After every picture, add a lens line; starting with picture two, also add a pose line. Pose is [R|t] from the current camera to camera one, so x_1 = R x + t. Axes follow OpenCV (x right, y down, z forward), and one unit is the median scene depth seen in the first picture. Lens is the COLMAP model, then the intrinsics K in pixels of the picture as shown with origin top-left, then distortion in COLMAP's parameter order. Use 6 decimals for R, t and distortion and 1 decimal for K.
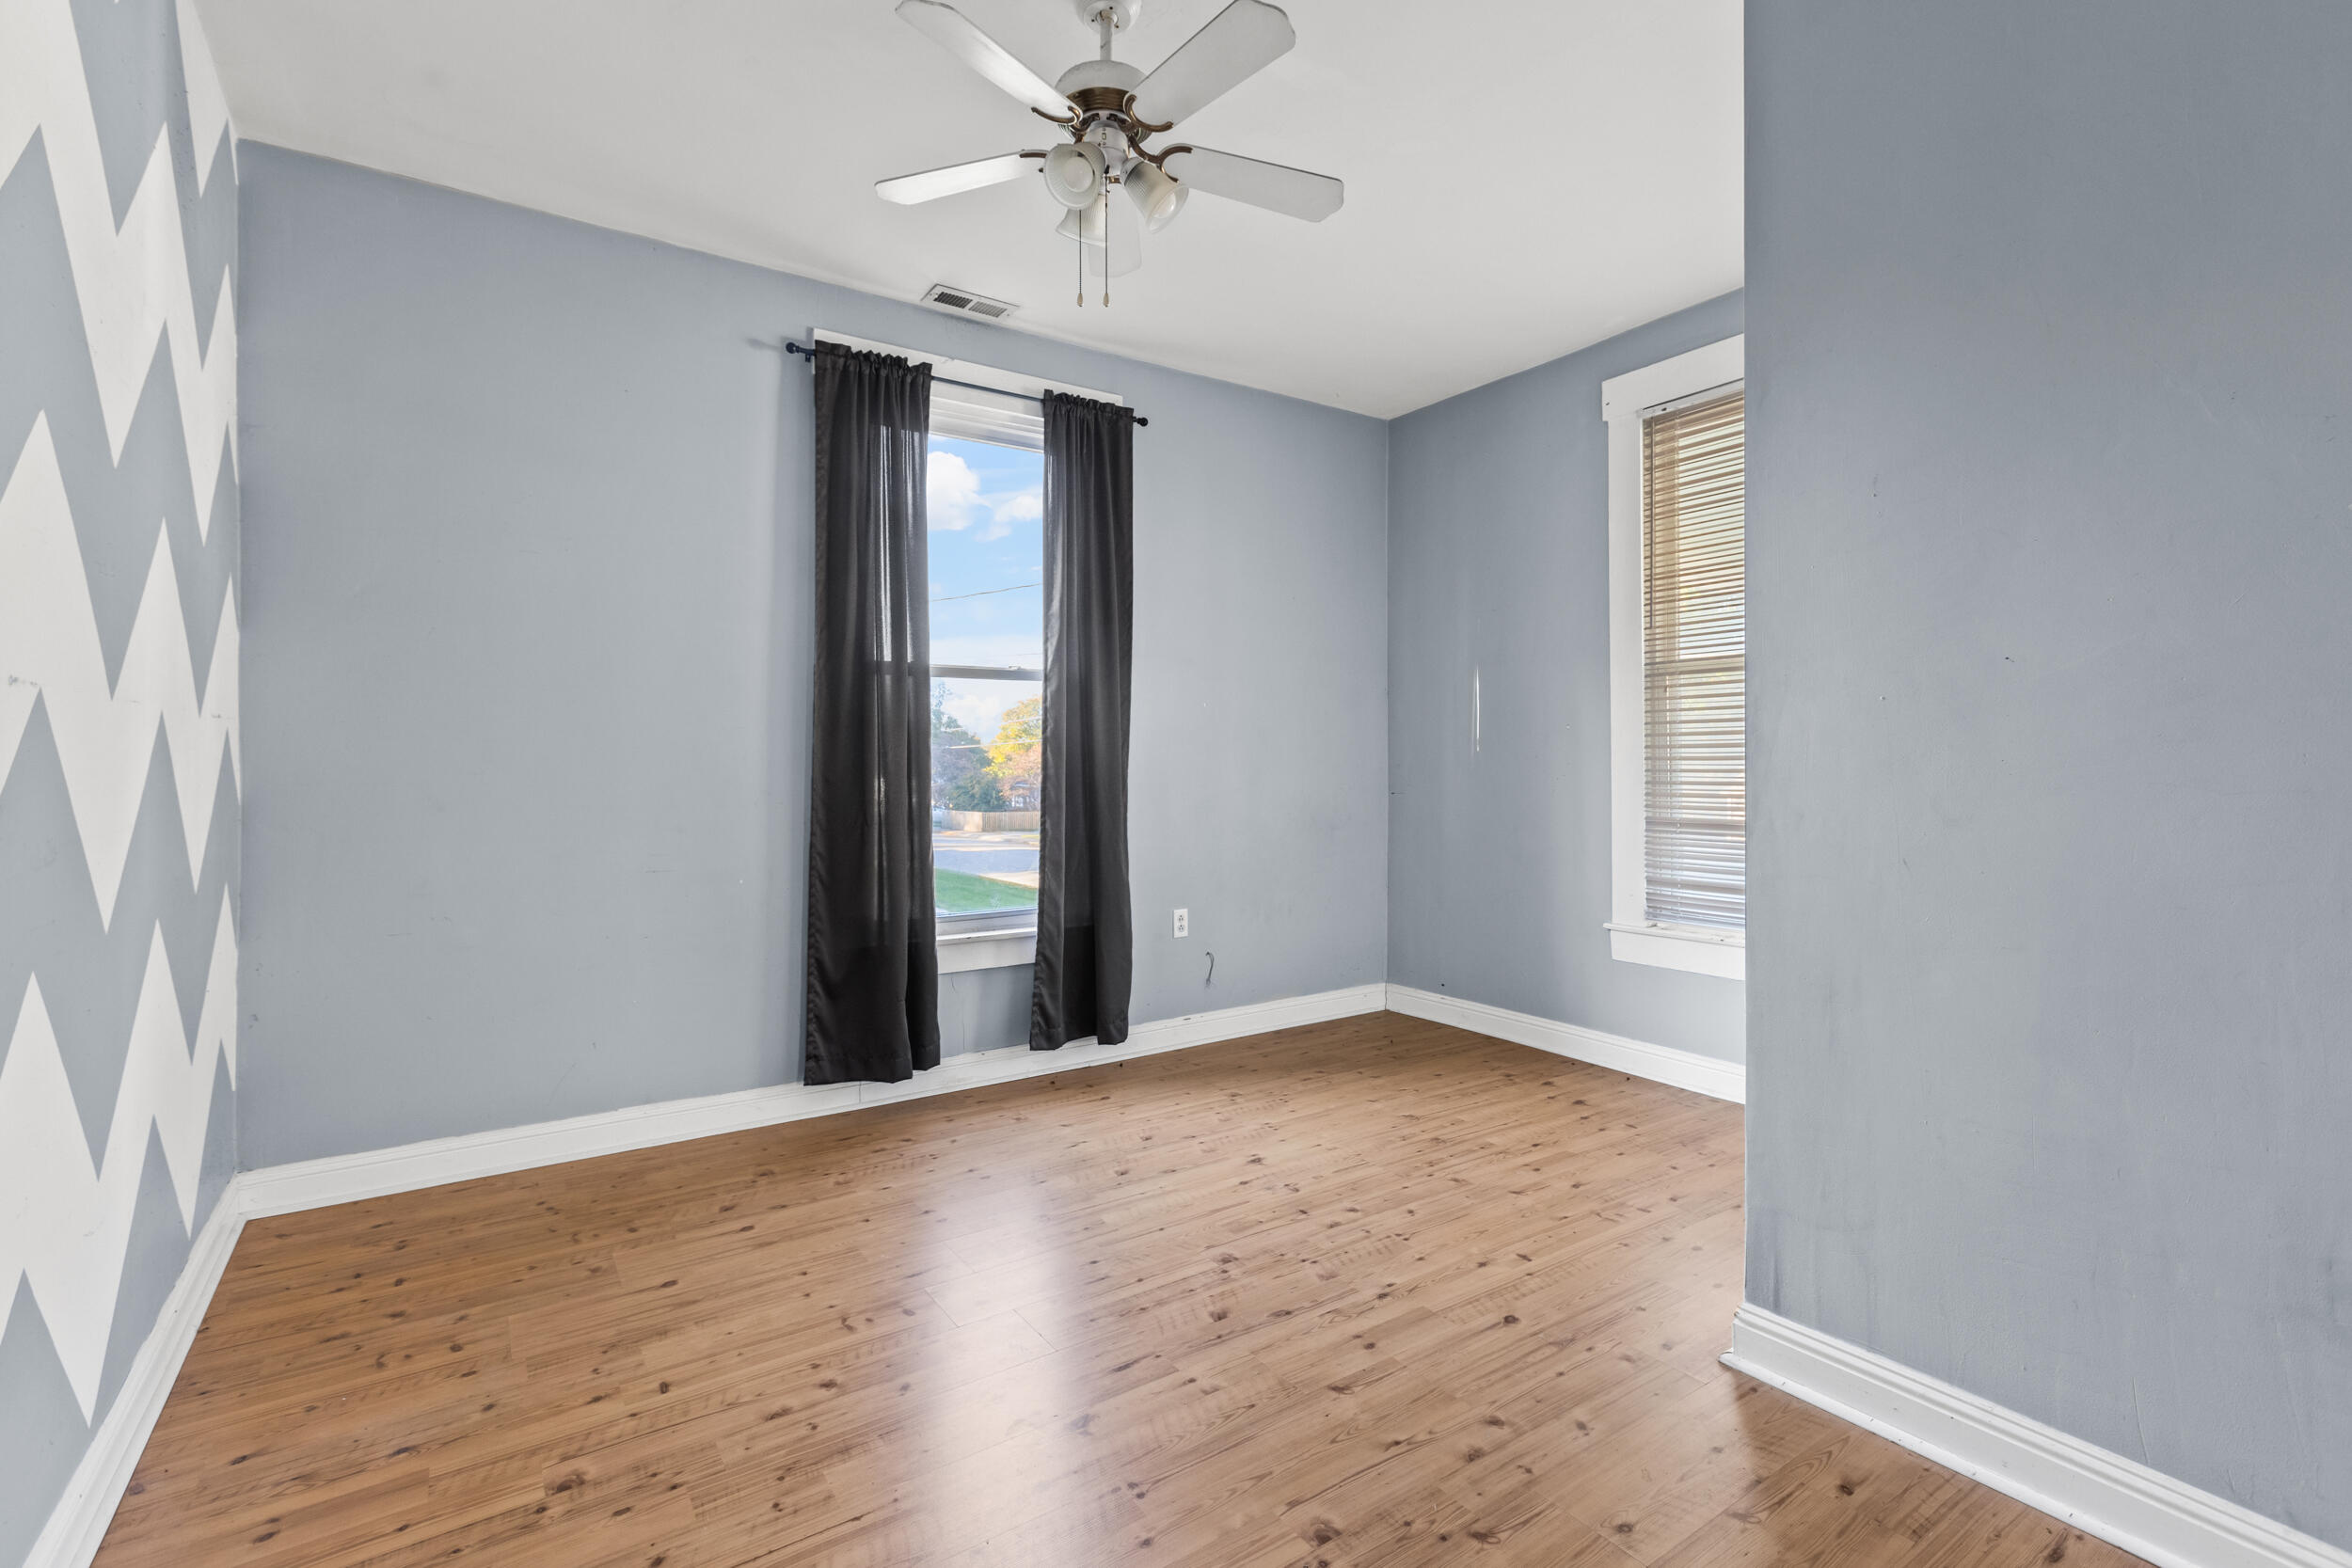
lens RADIAL K [[1067.7, 0, 1187.0], [0, 1067.7, 764.2], [0, 0, 1]] dist [-0.000354, -0.000473]
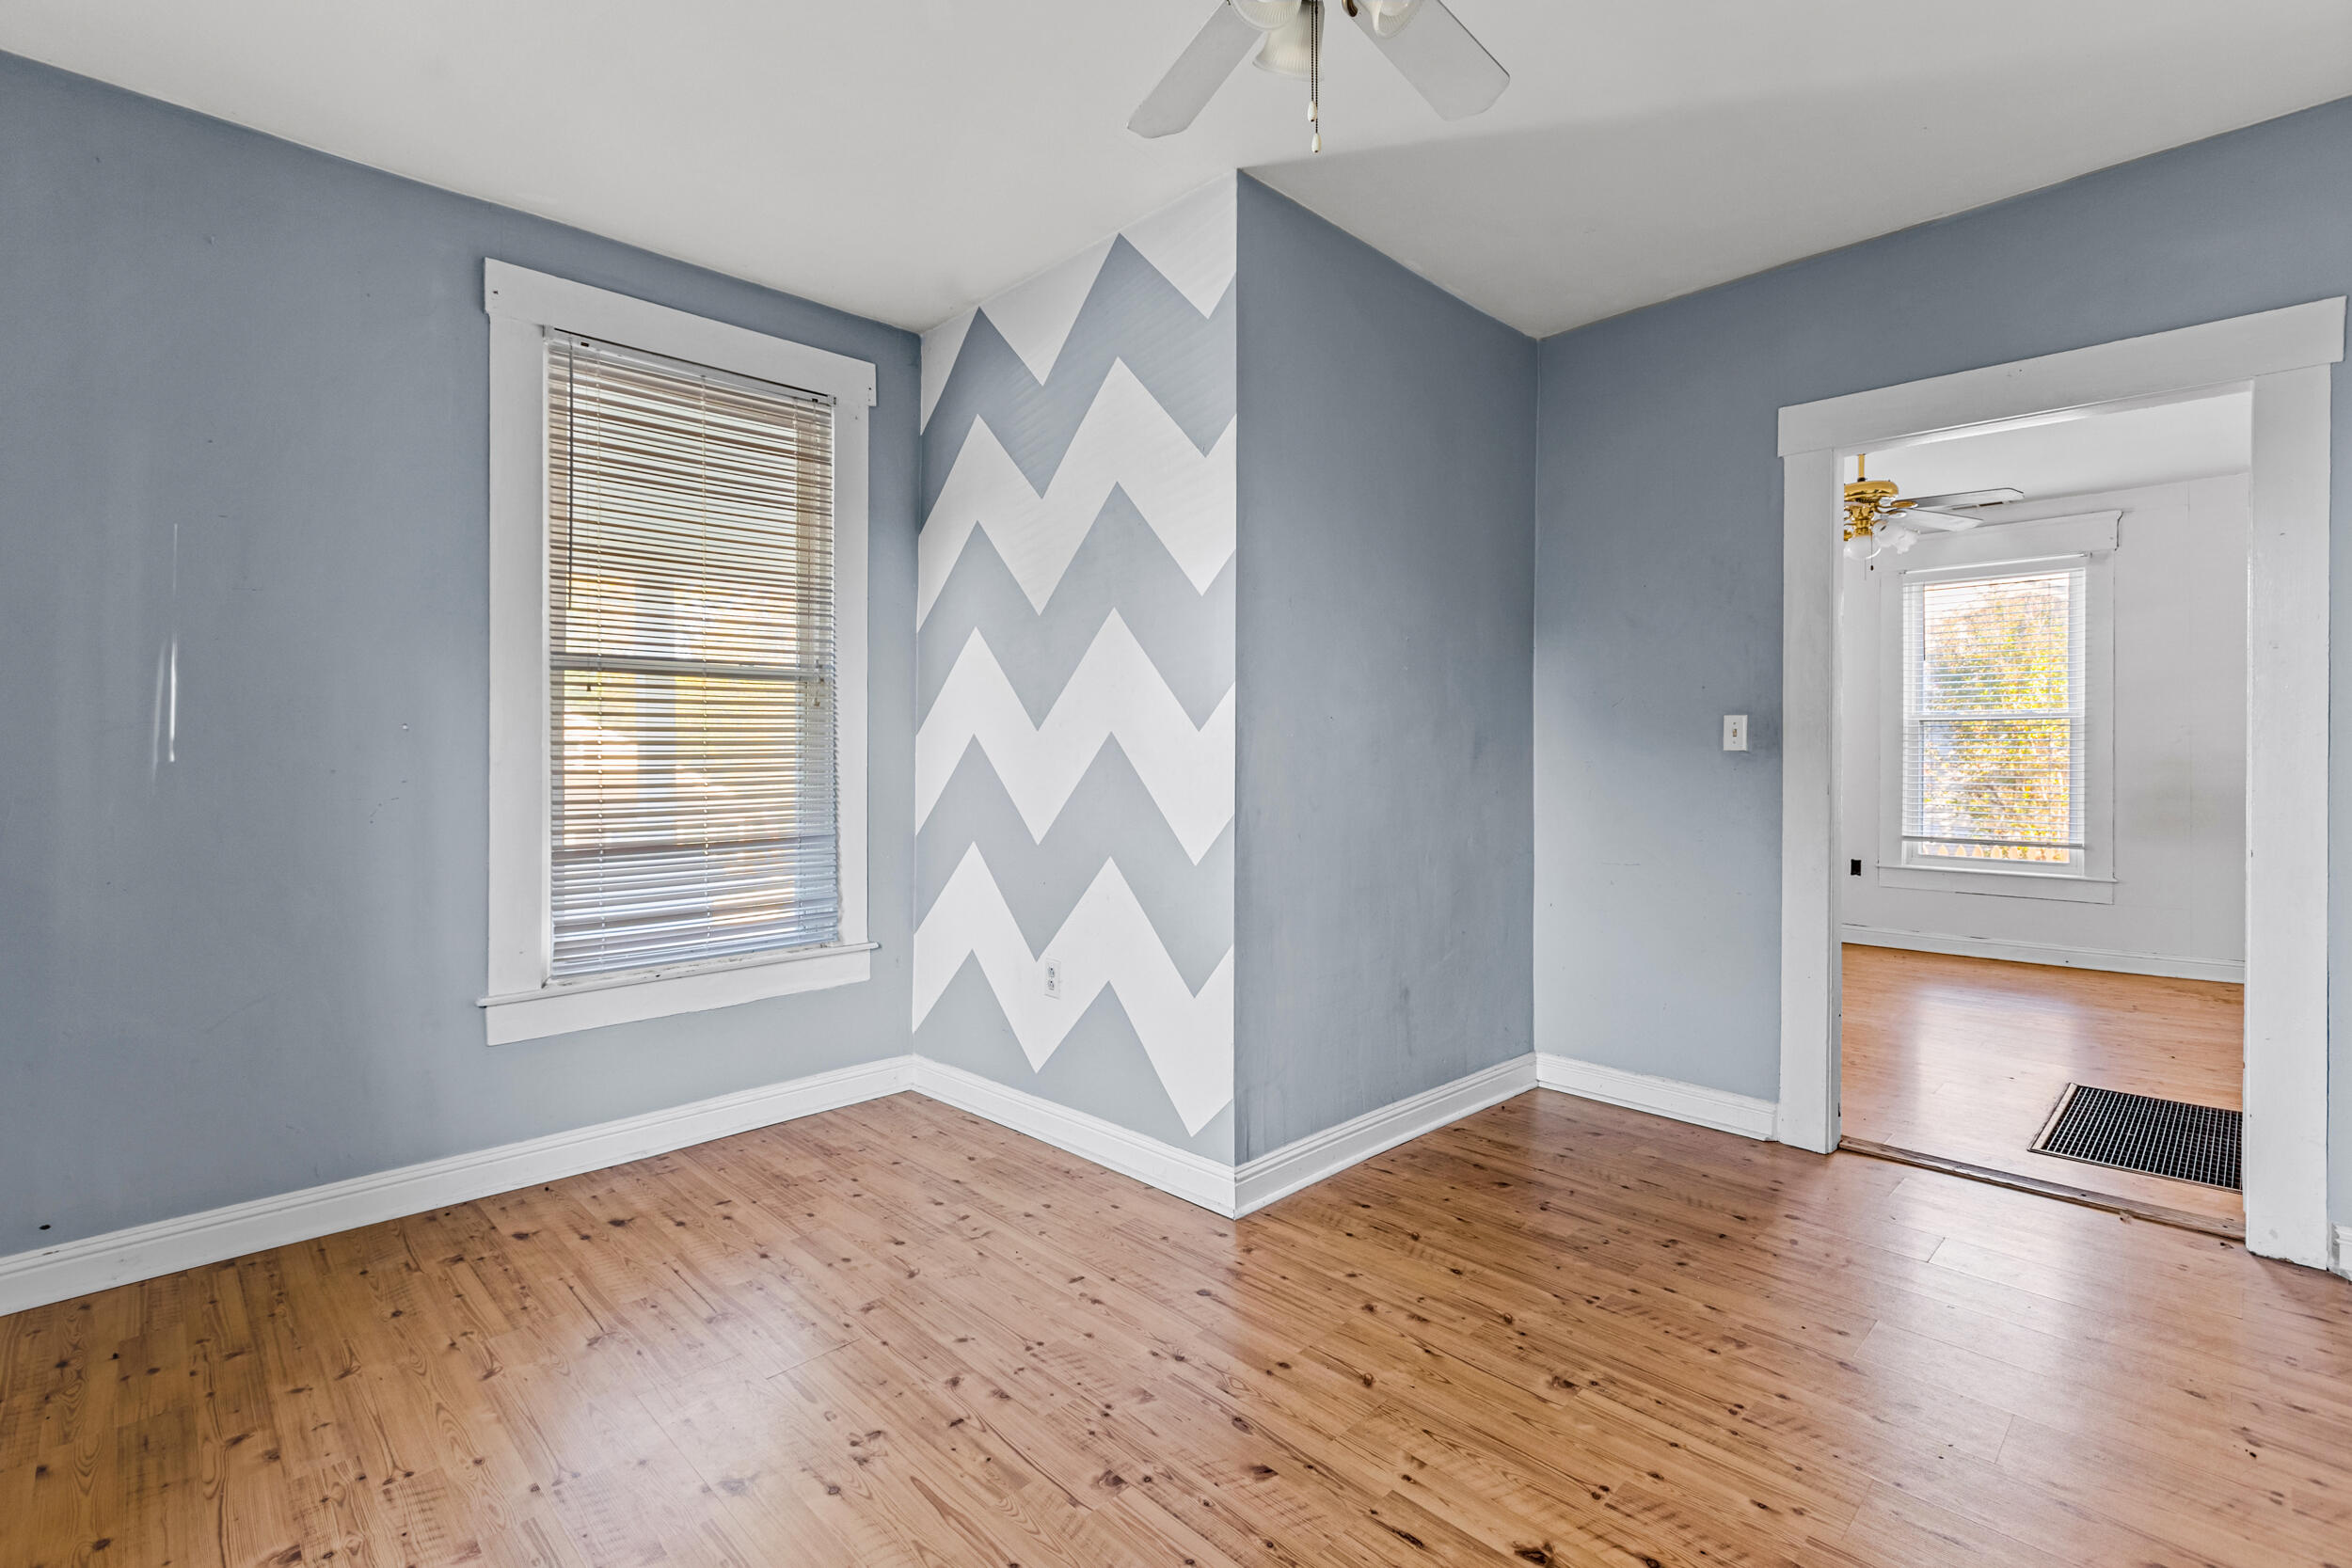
lens RADIAL K [[1067.7, 0, 1187.0], [0, 1067.7, 764.2], [0, 0, 1]] dist [-0.000354, -0.000473]
pose [[-0.182838, -0.001308, 0.983142, -0.702549], [0.008011, 0.999964, 0.002820, -0.016265], [-0.983110, 0.008392, -0.182821, 1.127505]]
